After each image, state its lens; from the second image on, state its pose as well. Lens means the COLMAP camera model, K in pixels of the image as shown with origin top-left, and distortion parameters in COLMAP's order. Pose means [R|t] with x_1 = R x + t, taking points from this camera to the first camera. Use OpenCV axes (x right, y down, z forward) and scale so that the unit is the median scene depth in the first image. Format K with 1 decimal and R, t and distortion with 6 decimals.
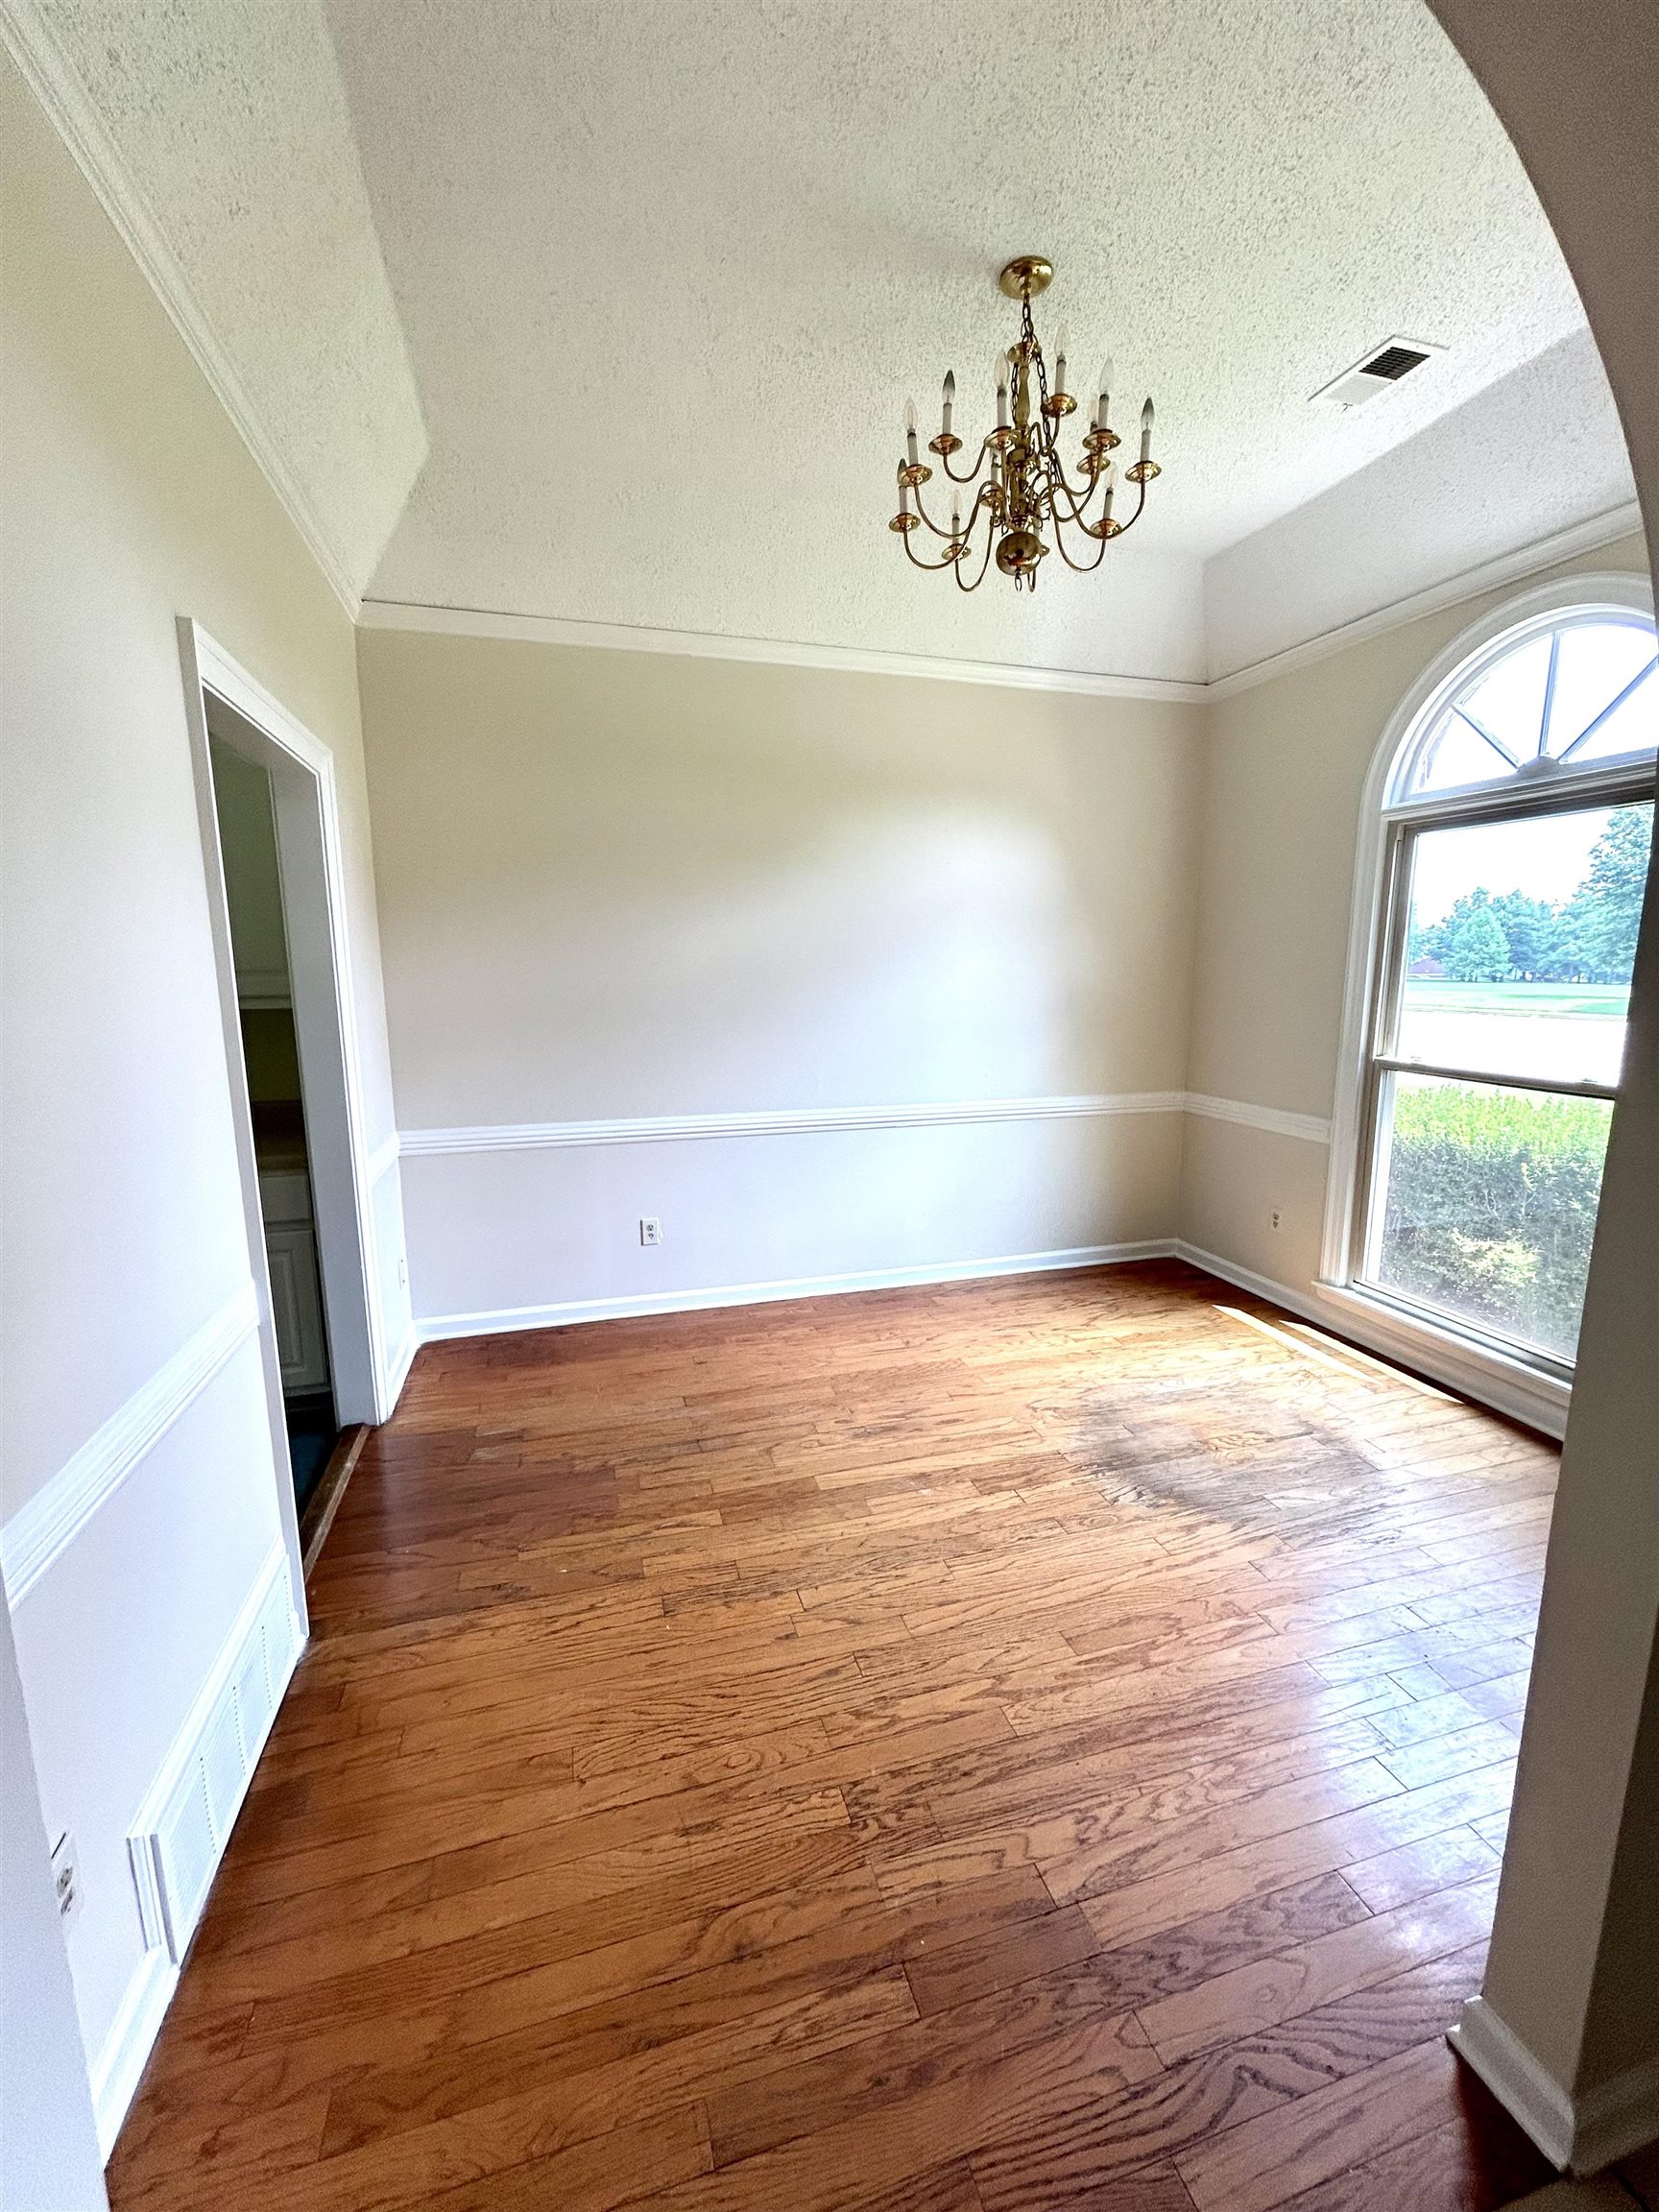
lens RADIAL K [[890.7, 0, 828.4], [0, 890.7, 1113.3], [0, 0, 1]] dist [-0.004524, 0.000147]
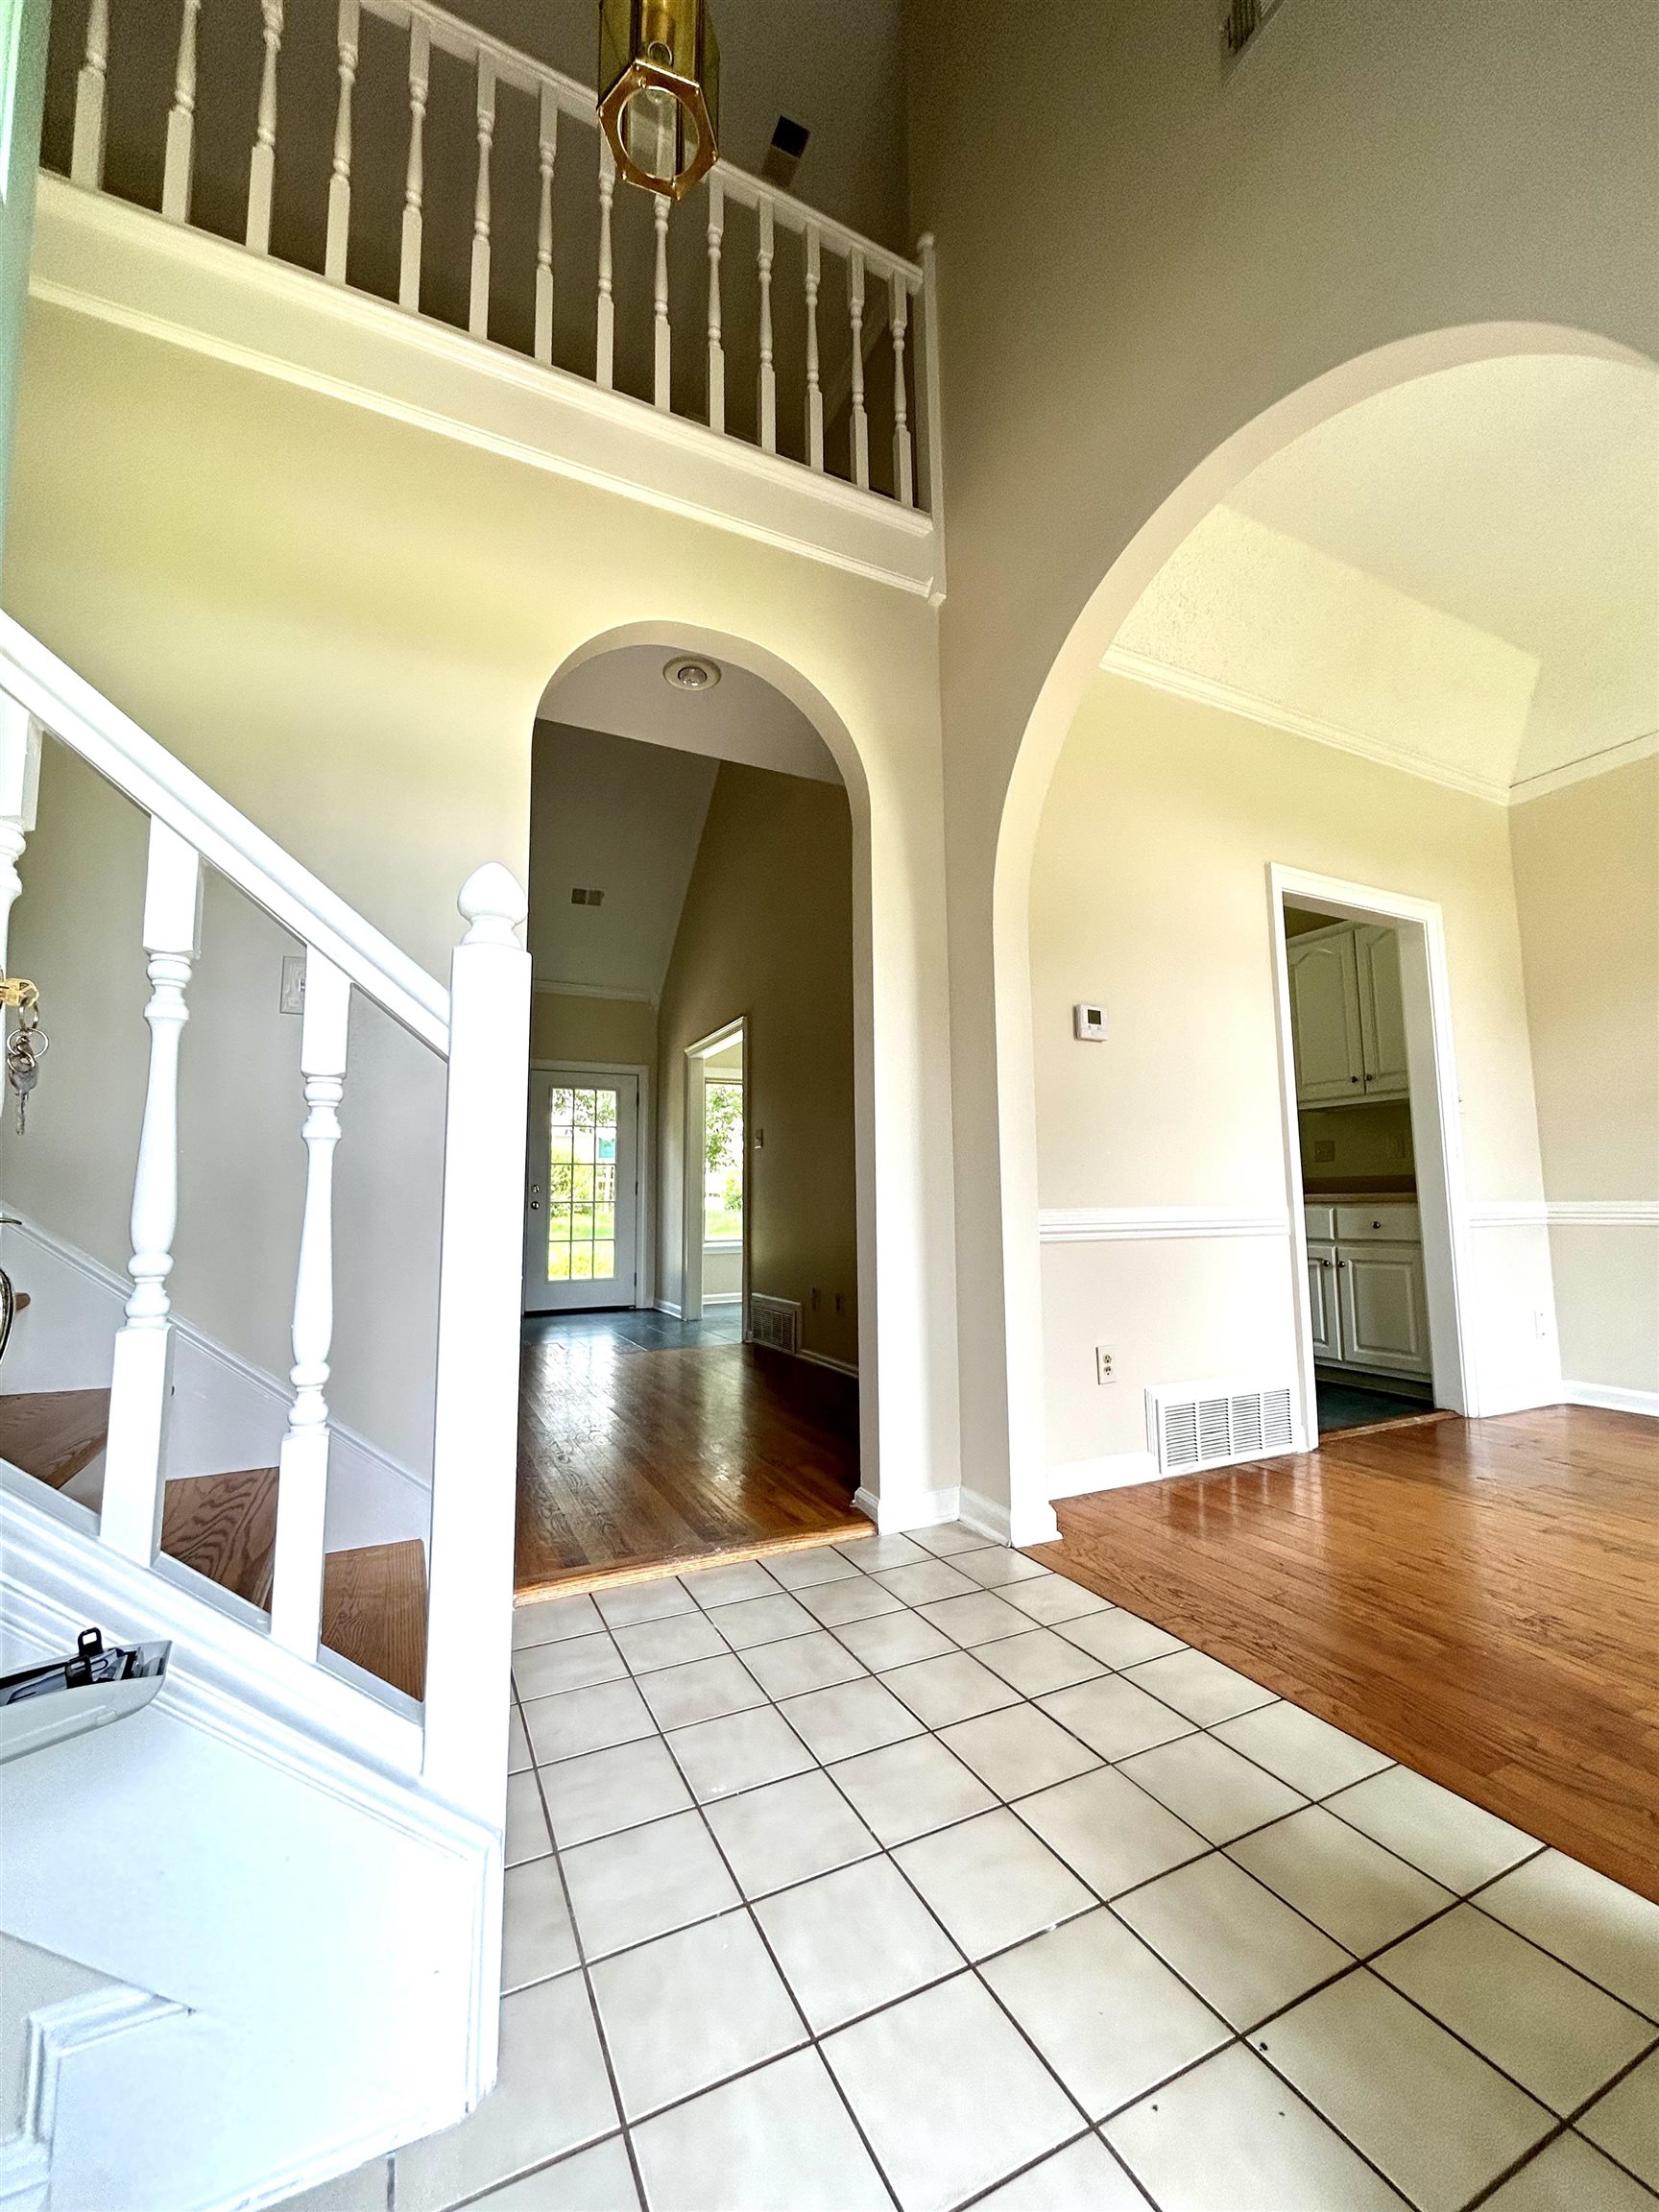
lens RADIAL K [[890.7, 0, 830.4], [0, 890.7, 1105.2], [0, 0, 1]] dist [-0.004524, 0.000147]
pose [[0.168778, -0.101861, -0.980377, 0.797293], [-0.155152, 0.979500, -0.128480, 0.305269], [0.973366, 0.173792, 0.149514, -0.140251]]
